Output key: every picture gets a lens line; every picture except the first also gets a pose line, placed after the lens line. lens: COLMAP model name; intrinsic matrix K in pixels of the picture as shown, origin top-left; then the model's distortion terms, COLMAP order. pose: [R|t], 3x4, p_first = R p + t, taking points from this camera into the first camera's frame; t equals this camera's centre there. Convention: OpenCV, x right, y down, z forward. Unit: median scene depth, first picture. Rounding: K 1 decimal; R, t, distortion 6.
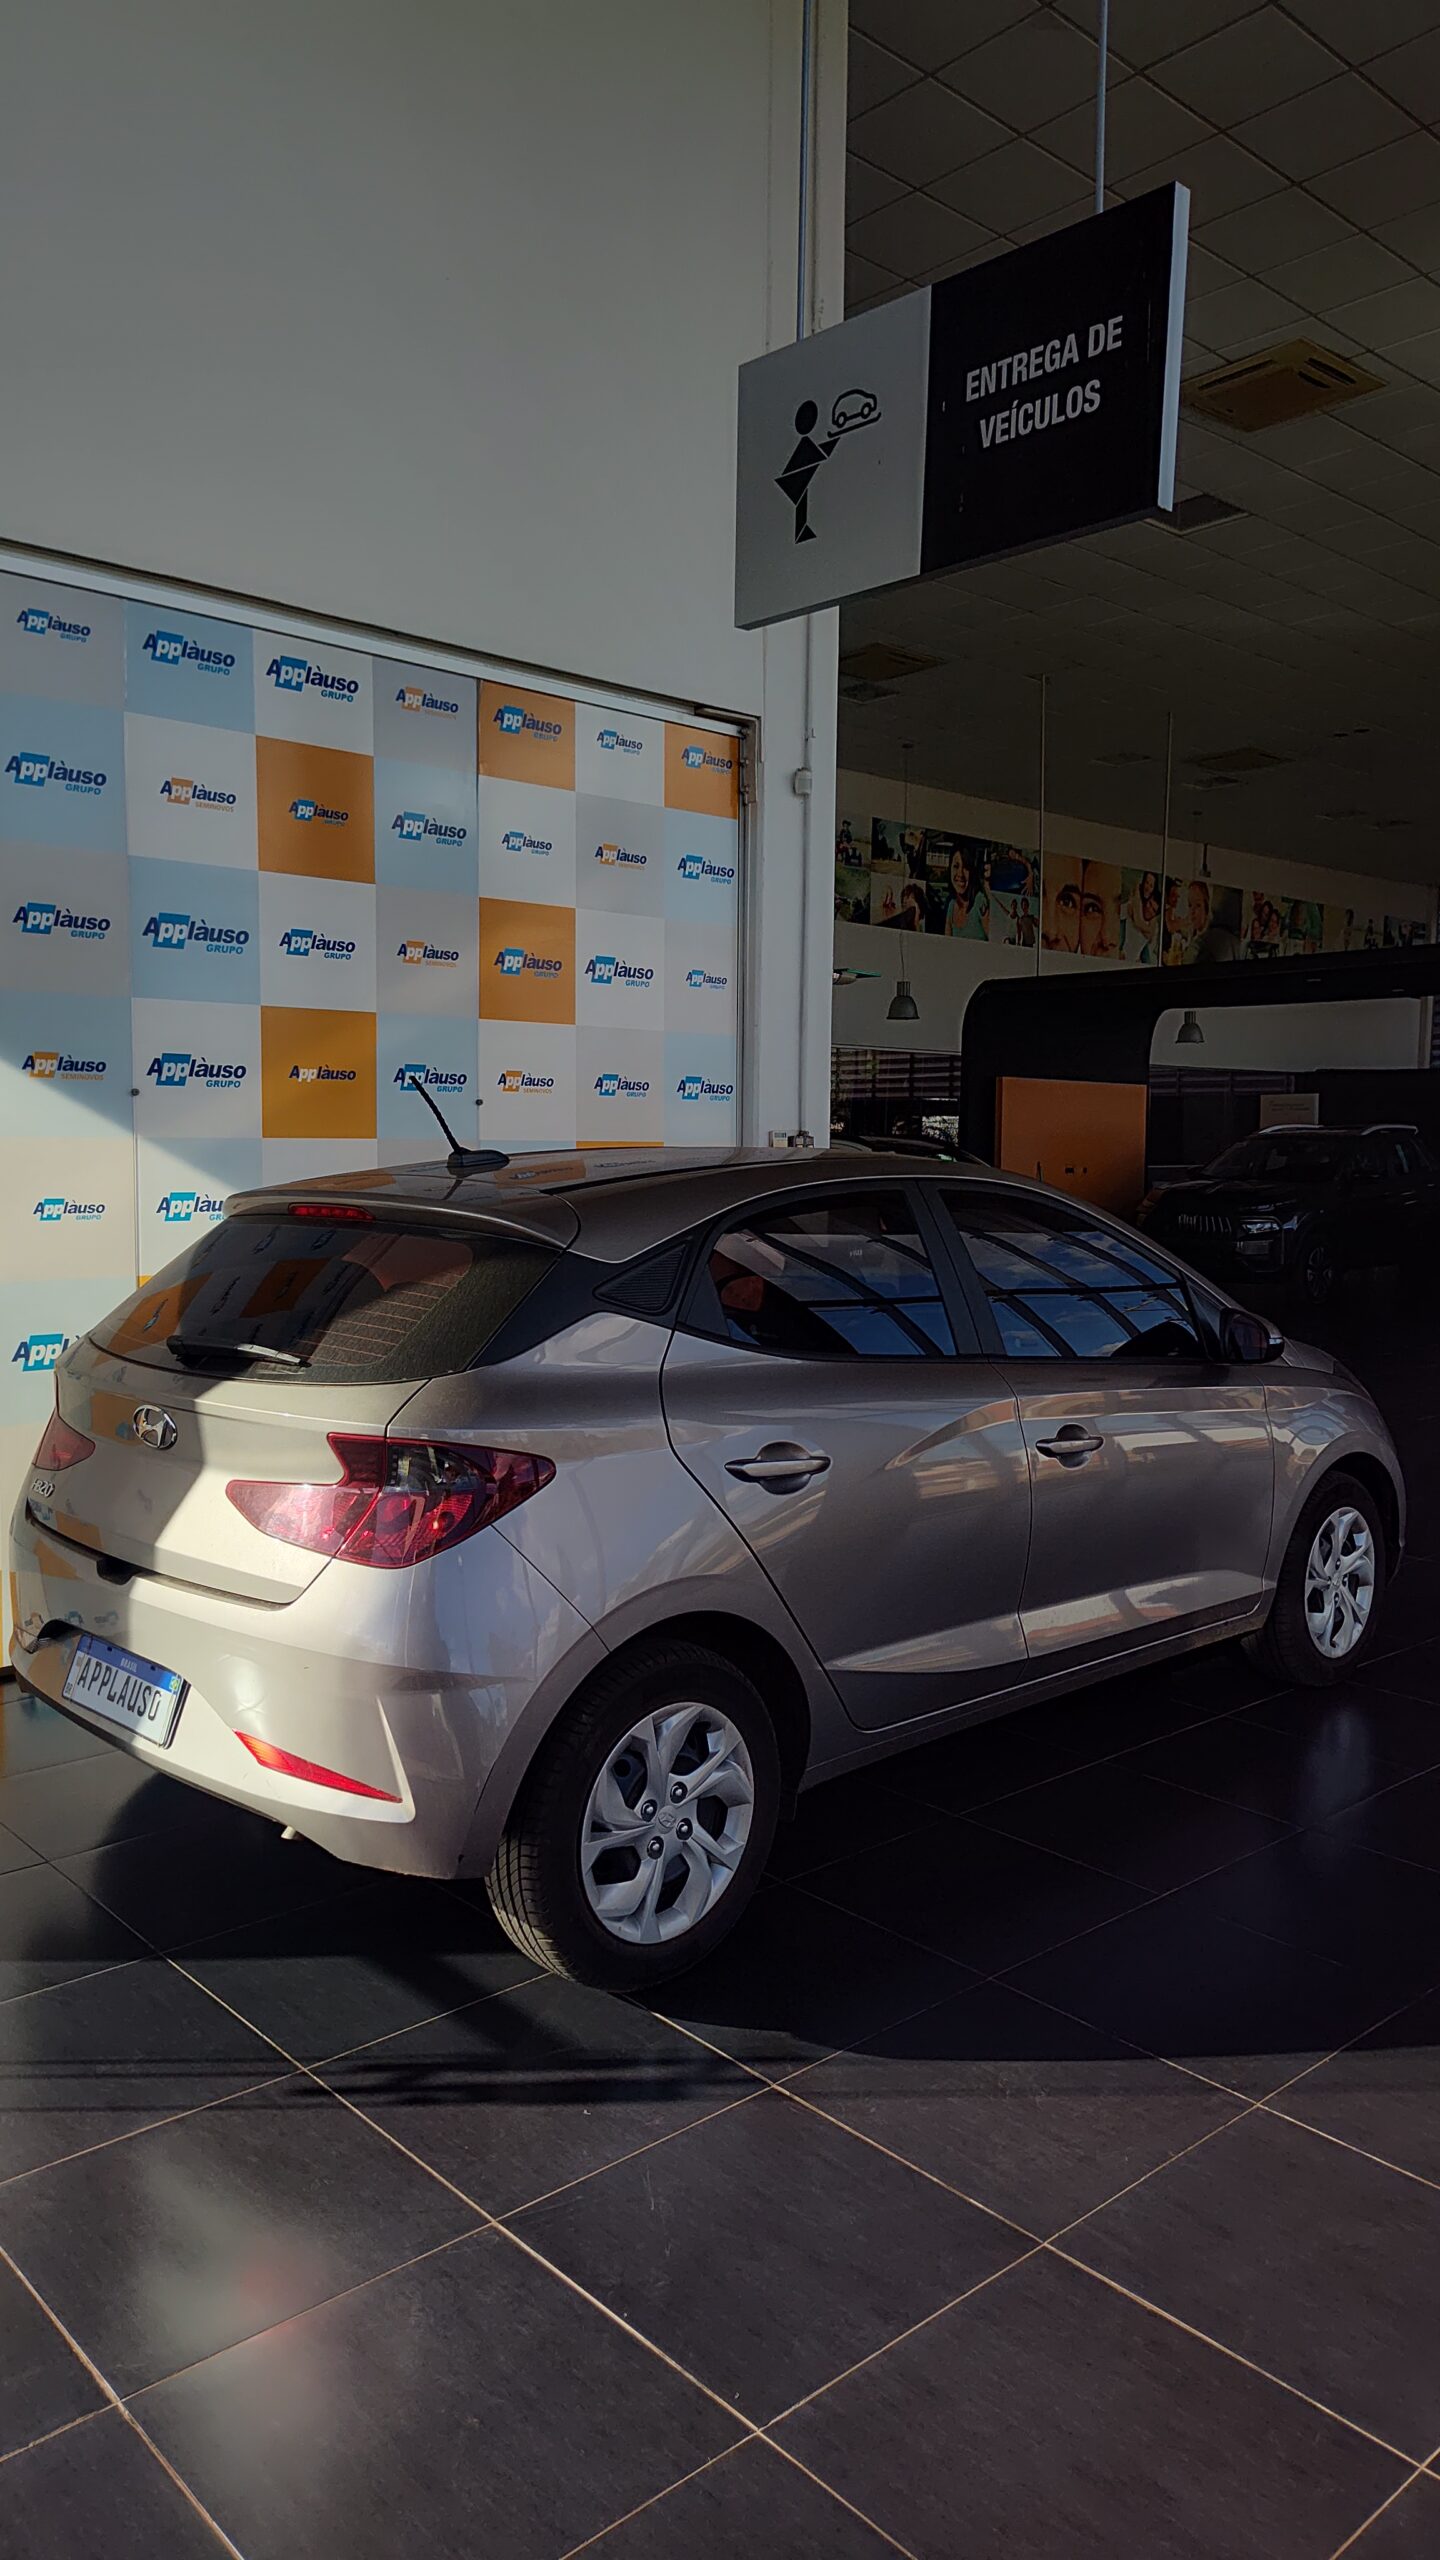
lens RADIAL K [[1764.9, 0, 720.0], [0, 1764.9, 1280.0], [0, 0, 1]] dist [0.046251, -0.056688]
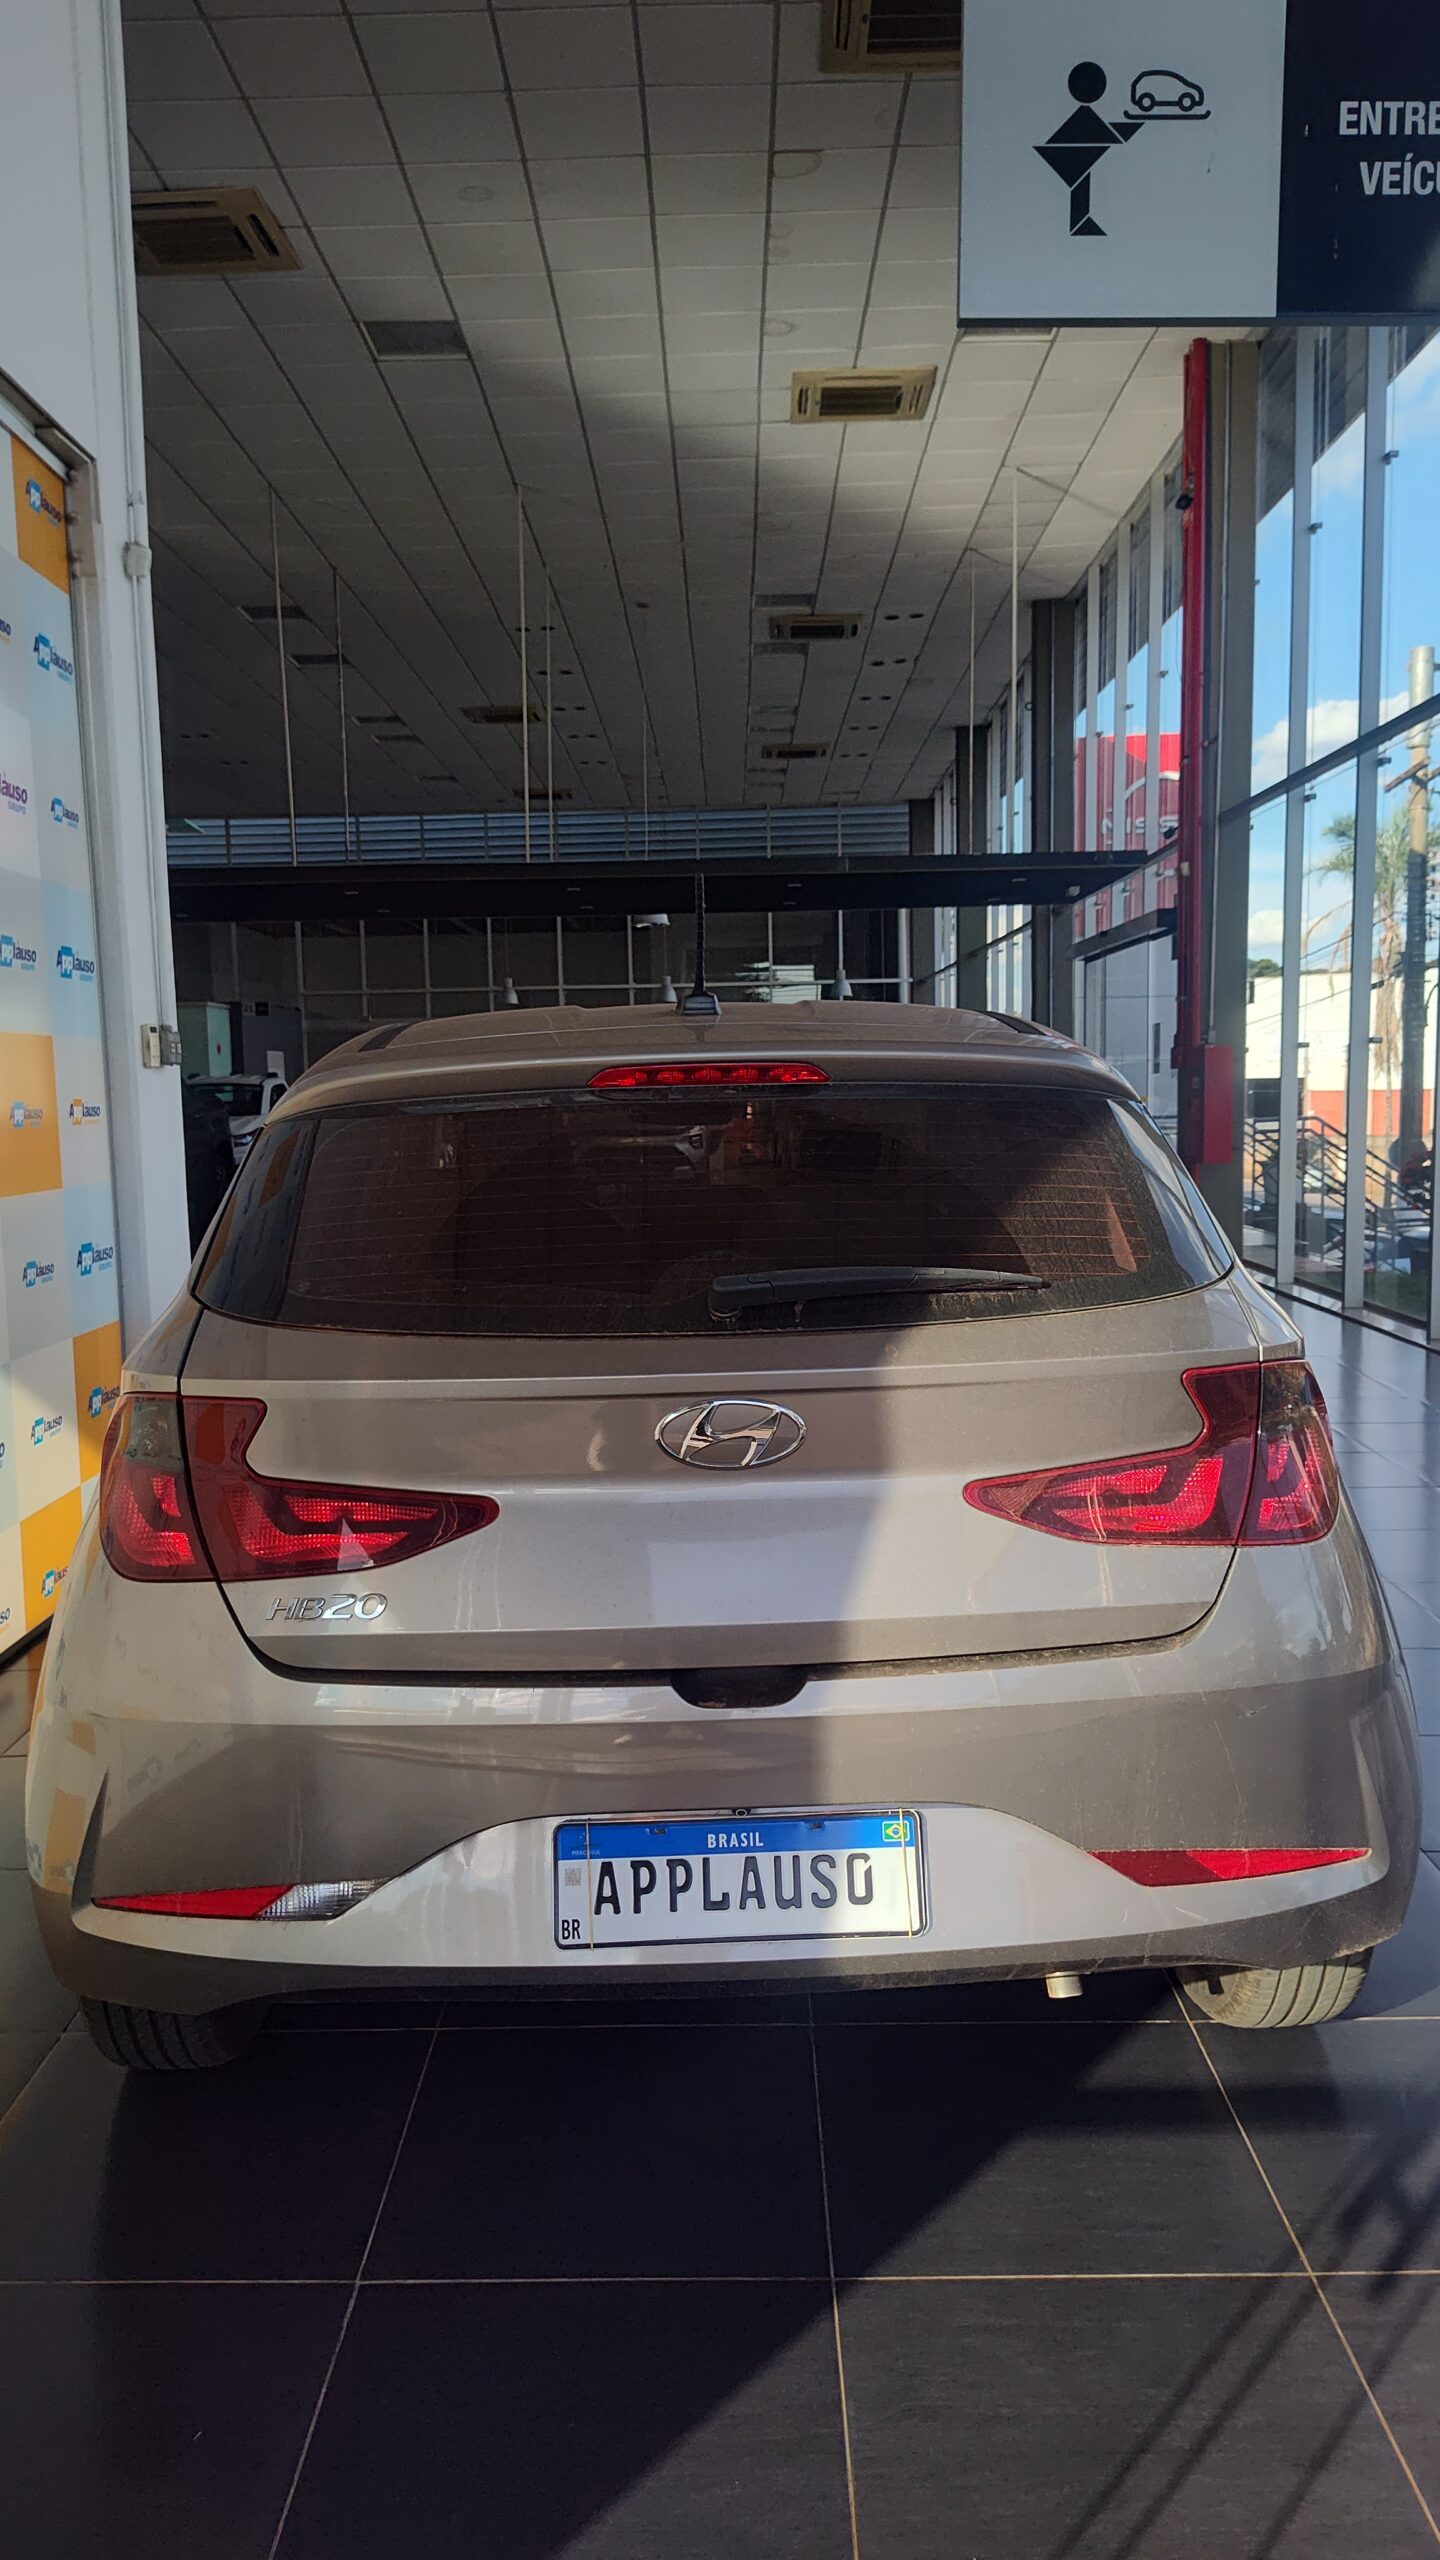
lens RADIAL K [[1794.4, 0, 646.1], [0, 1794.4, 1280.9], [0, 0, 1]] dist [-0.003579, 0.011484]
pose [[0.675553, -0.103122, 0.730065, -0.813684], [0.084082, 0.994486, 0.062668, -0.007097], [-0.732502, 0.019050, 0.680499, 0.651222]]
